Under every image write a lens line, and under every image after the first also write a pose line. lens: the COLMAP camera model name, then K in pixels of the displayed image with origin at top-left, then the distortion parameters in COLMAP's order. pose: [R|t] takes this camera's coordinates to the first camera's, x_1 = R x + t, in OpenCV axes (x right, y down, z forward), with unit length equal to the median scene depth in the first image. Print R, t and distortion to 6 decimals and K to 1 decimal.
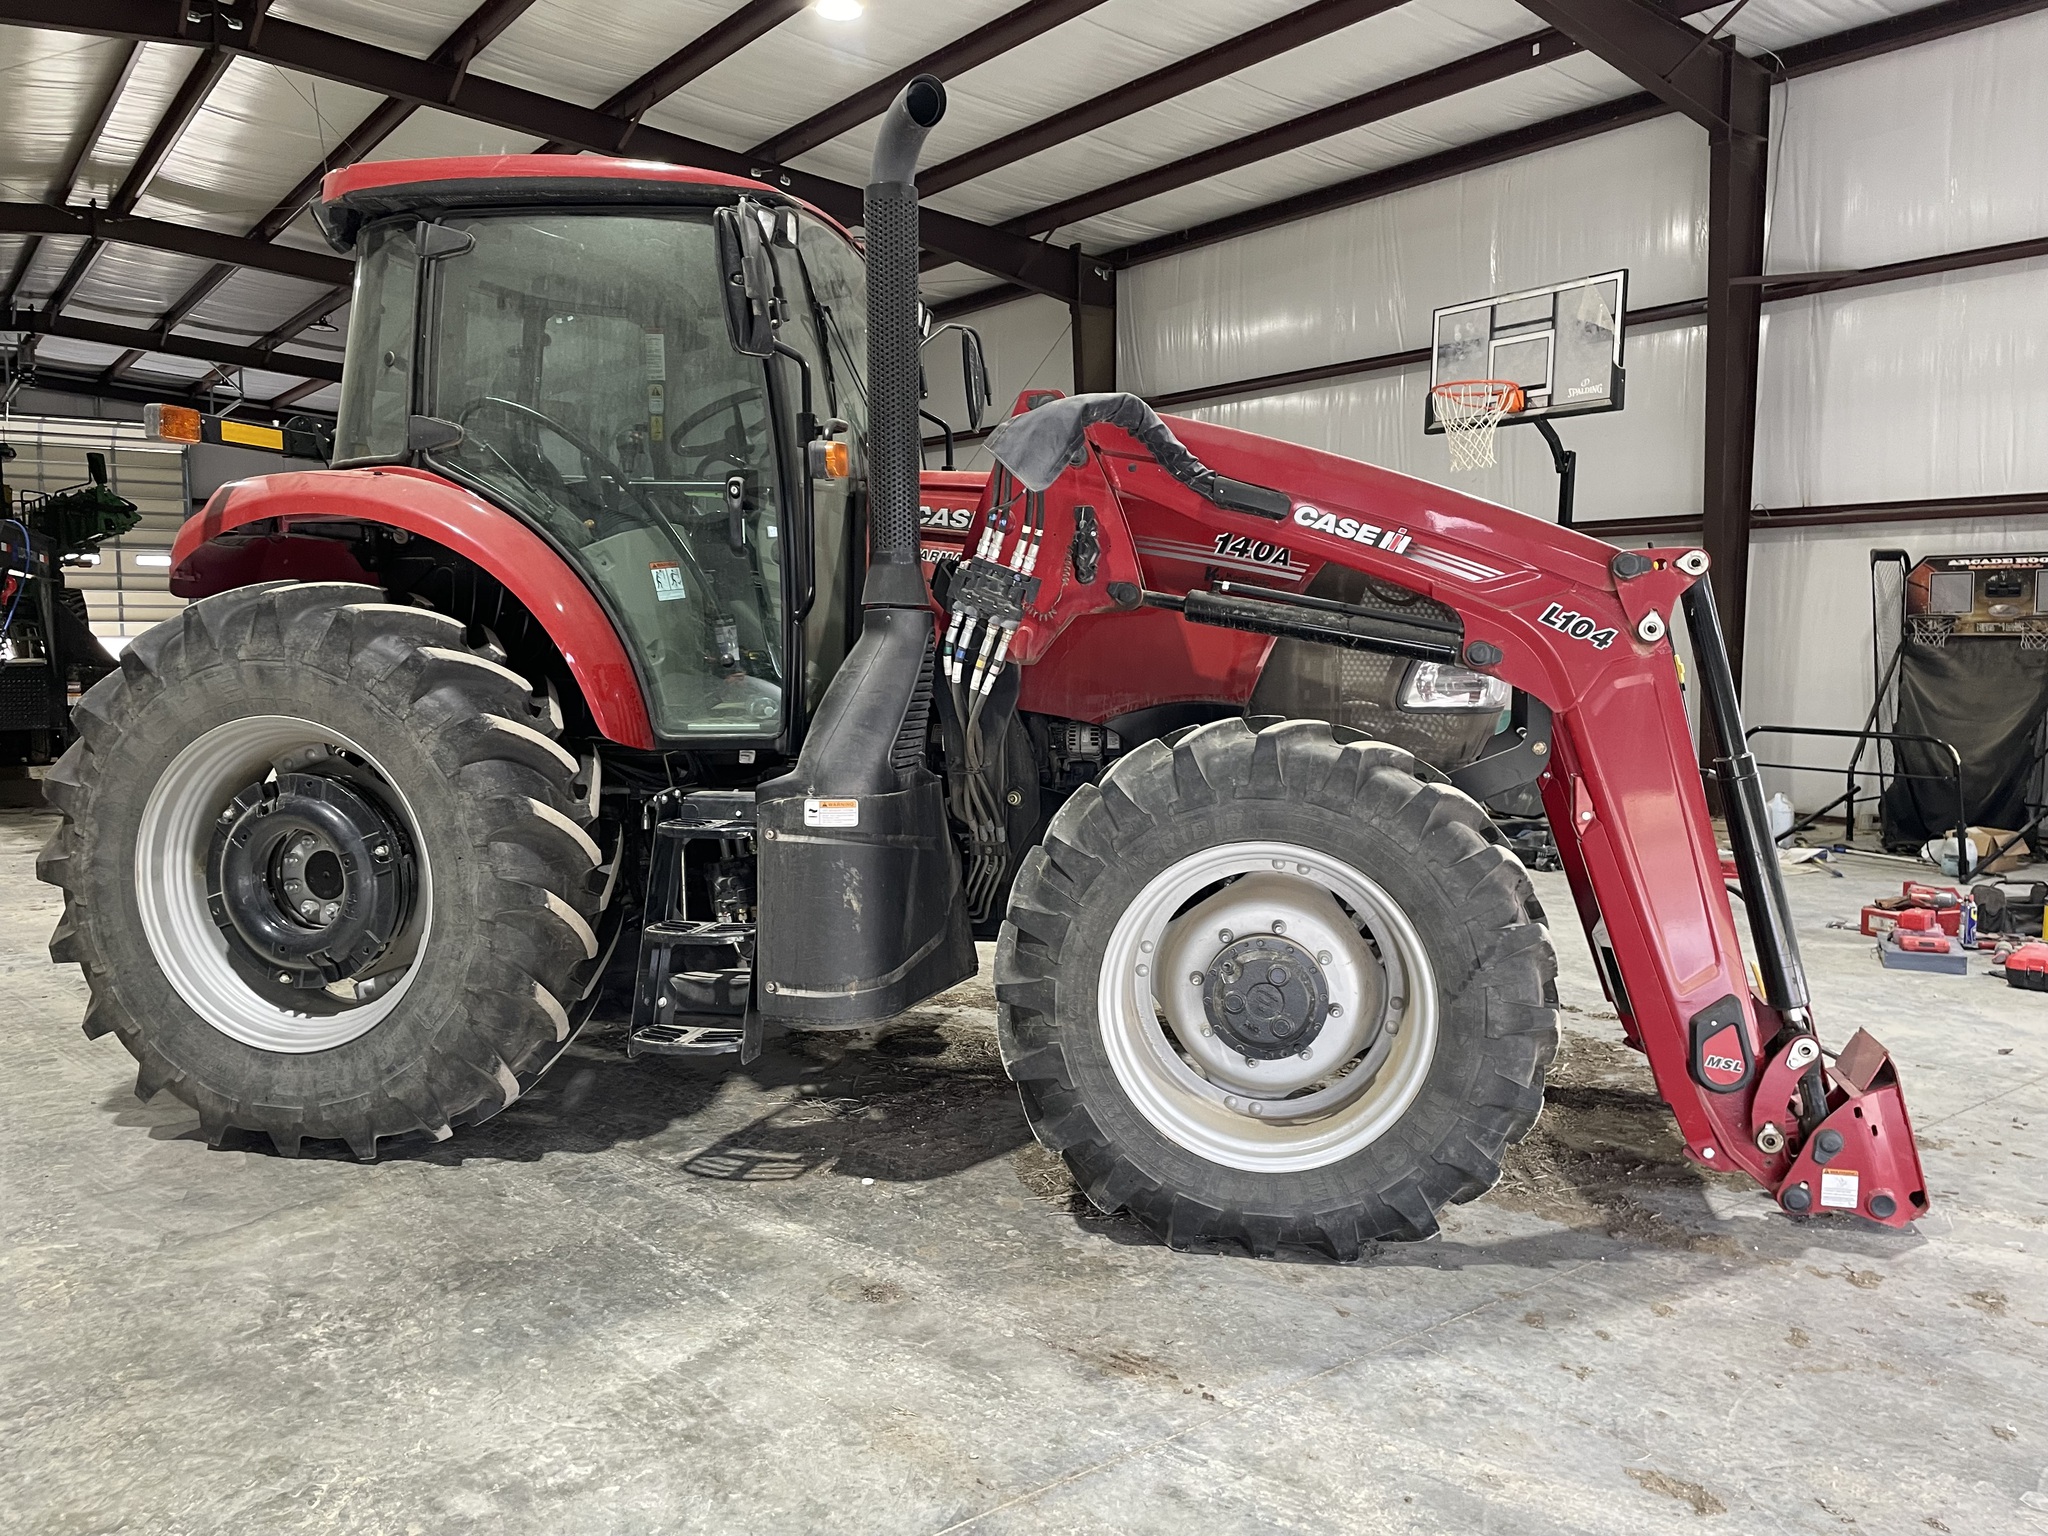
lens RADIAL K [[1554.3, 0, 1019.6], [0, 1554.3, 749.1], [0, 0, 1]] dist [0.089547, -0.114707]
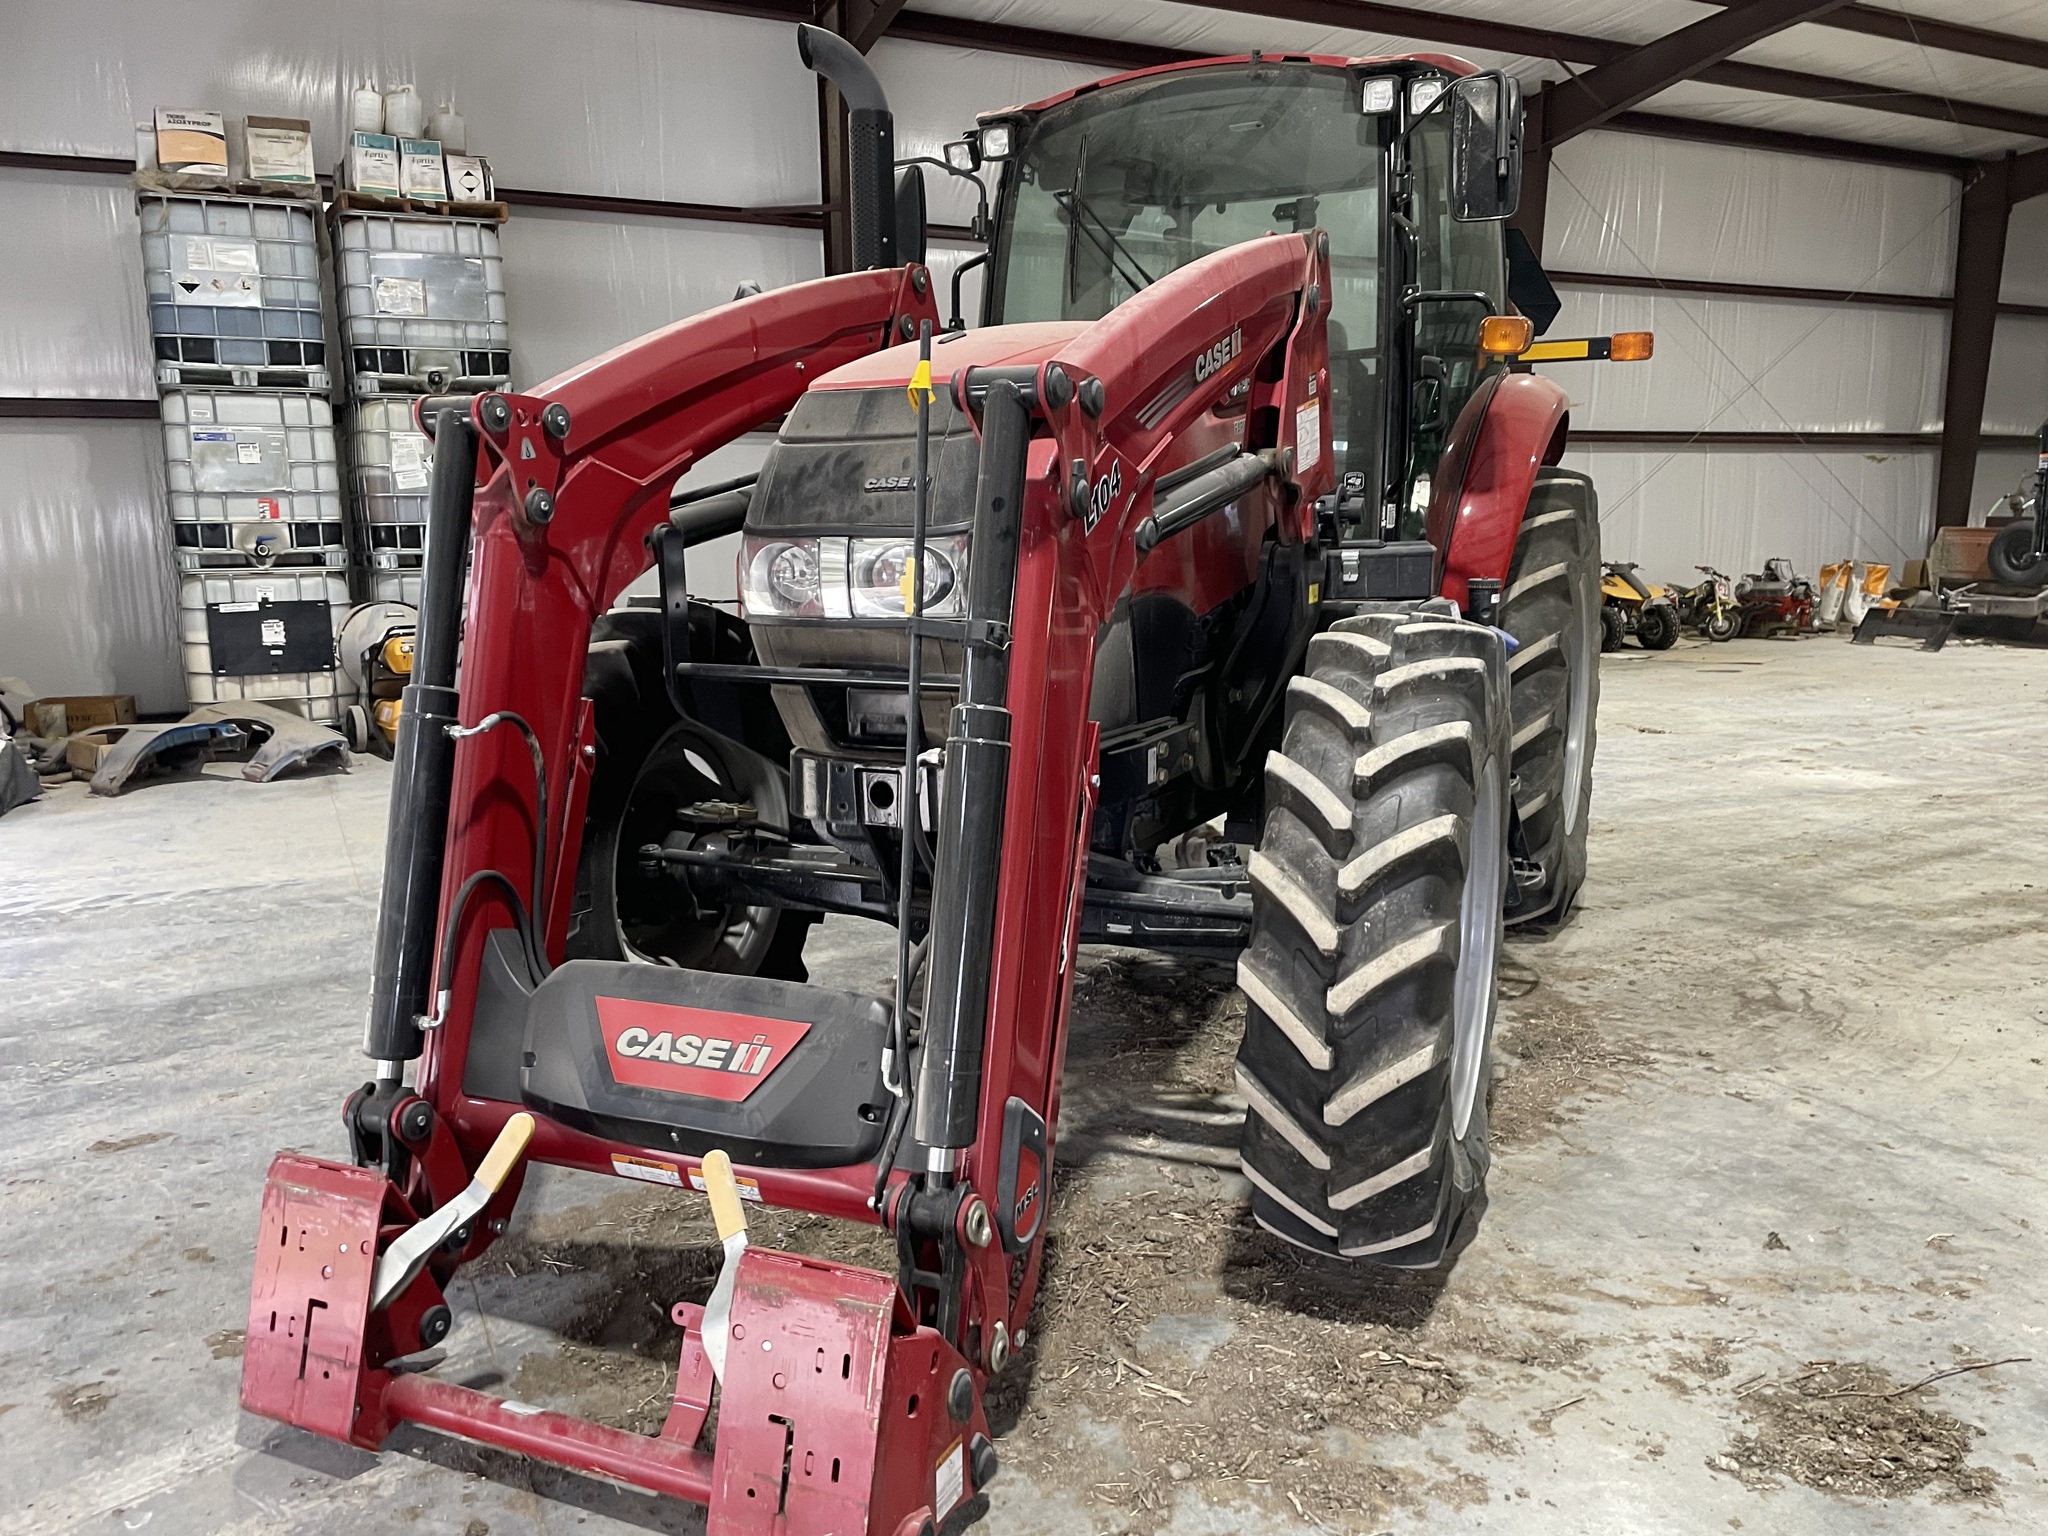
lens RADIAL K [[1544.7, 0, 1021.3], [0, 1544.7, 771.6], [0, 0, 1]] dist [0.080945, -0.101273]
pose [[-0.187805, 0.159079, -0.969238, 1.078338], [-0.067921, 0.982332, 0.174389, -0.098542], [0.979855, 0.098583, -0.173682, 1.373972]]
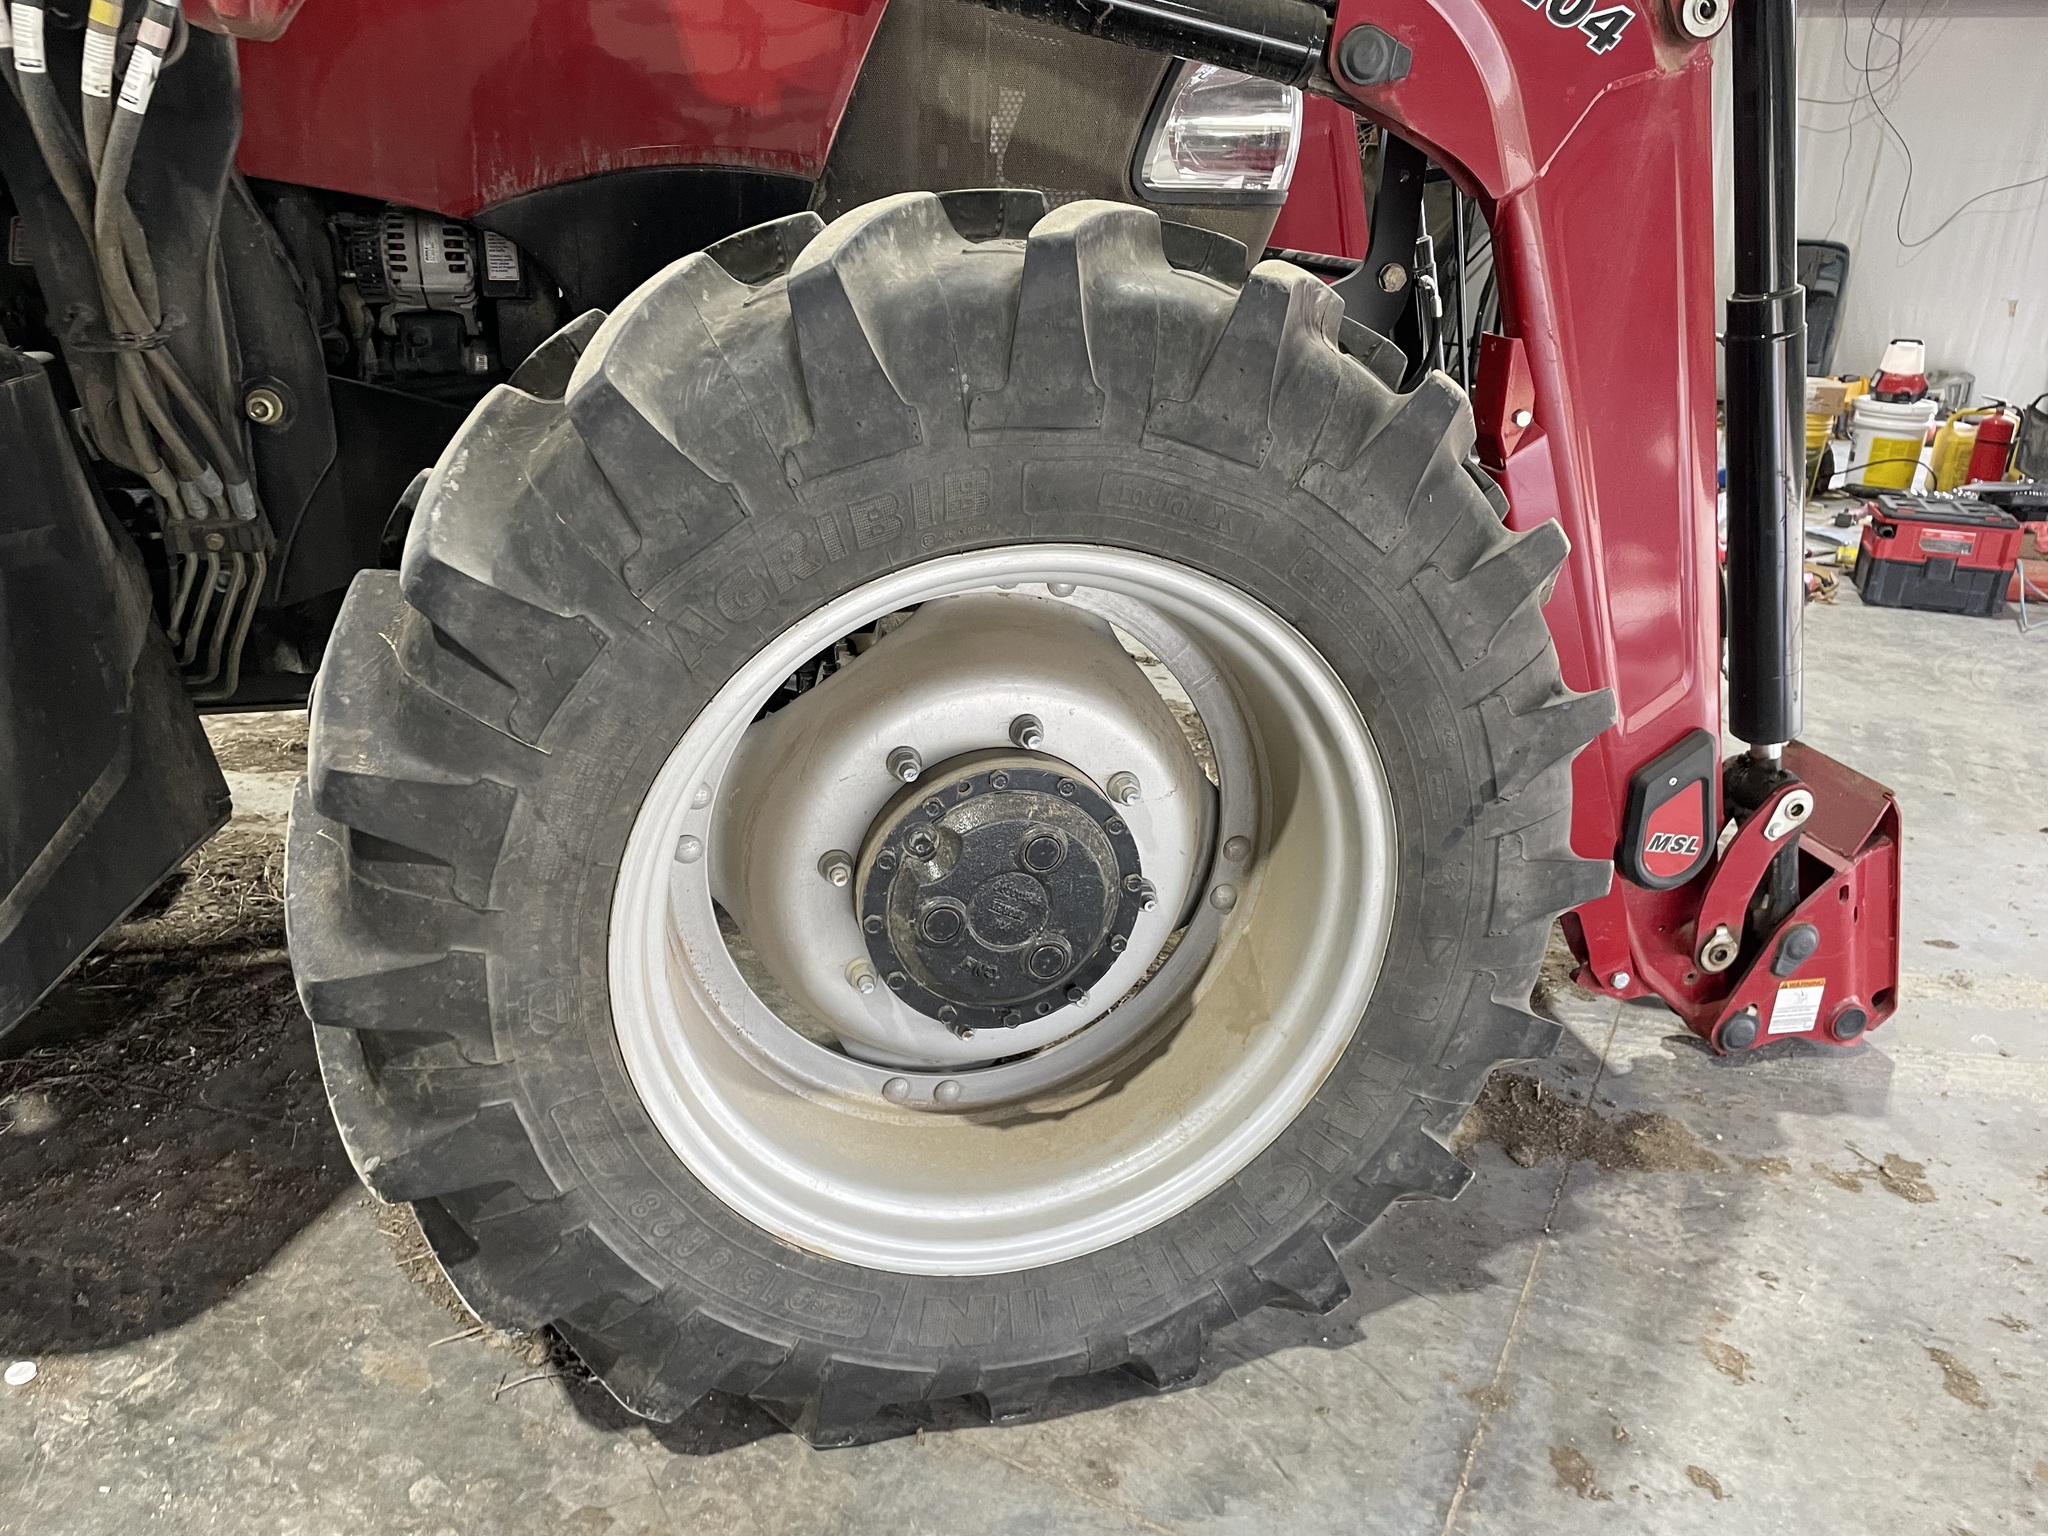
lens RADIAL K [[1551.0, 0, 1014.6], [0, 1551.0, 778.5], [0, 0, 1]] dist [0.084154, -0.112413]
pose [[0.902492, -0.132094, 0.409950, -0.009212], [0.002032, 0.953104, 0.302635, -0.000197], [-0.430701, -0.272293, 0.860438, 0.609572]]
